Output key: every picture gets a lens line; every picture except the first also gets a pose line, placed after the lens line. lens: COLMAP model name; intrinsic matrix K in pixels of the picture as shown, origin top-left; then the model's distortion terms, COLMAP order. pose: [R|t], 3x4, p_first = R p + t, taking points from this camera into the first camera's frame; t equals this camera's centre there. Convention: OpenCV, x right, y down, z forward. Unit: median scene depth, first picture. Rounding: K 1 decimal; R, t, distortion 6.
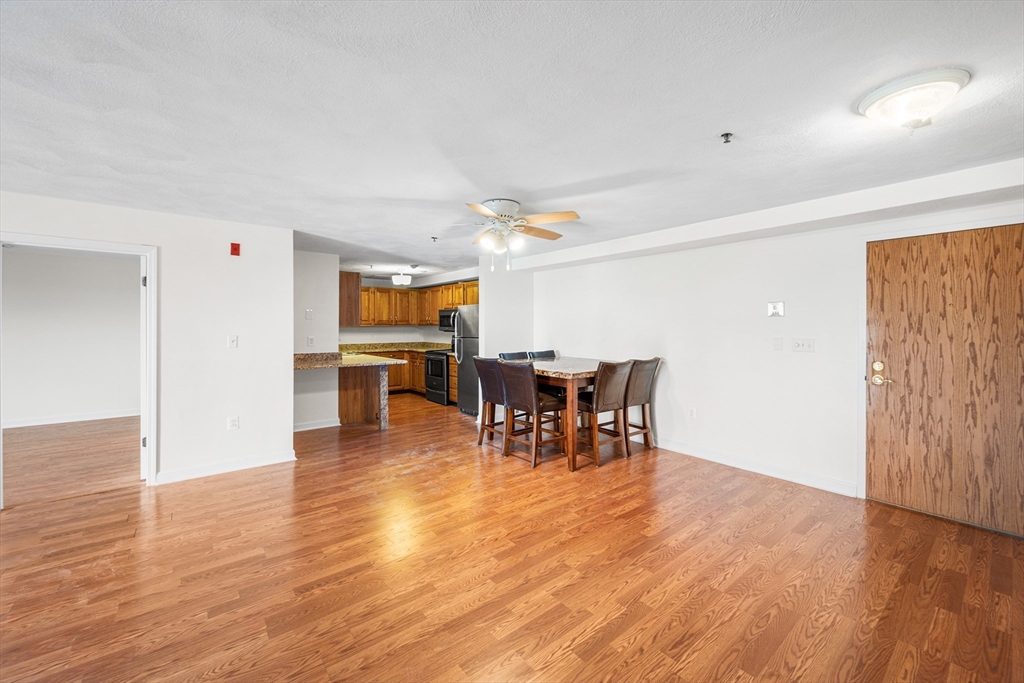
lens RADIAL K [[407.3, 0, 516.2], [0, 407.3, 325.8], [0, 0, 1]] dist [-0.000239, 0.000060]
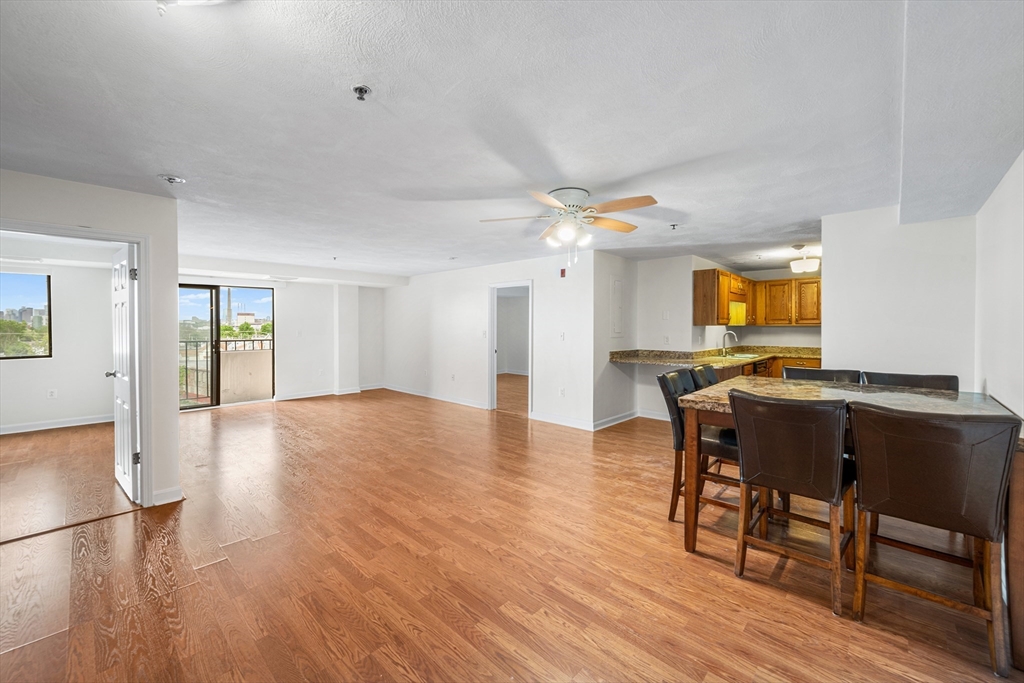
lens RADIAL K [[407.3, 0, 516.2], [0, 407.3, 325.8], [0, 0, 1]] dist [-0.000239, 0.000060]
pose [[0.135872, -0.001827, -0.990725, 0.767988], [0.001592, 0.999997, -0.001626, 0.002964], [0.990725, -0.001357, 0.135875, 0.669871]]
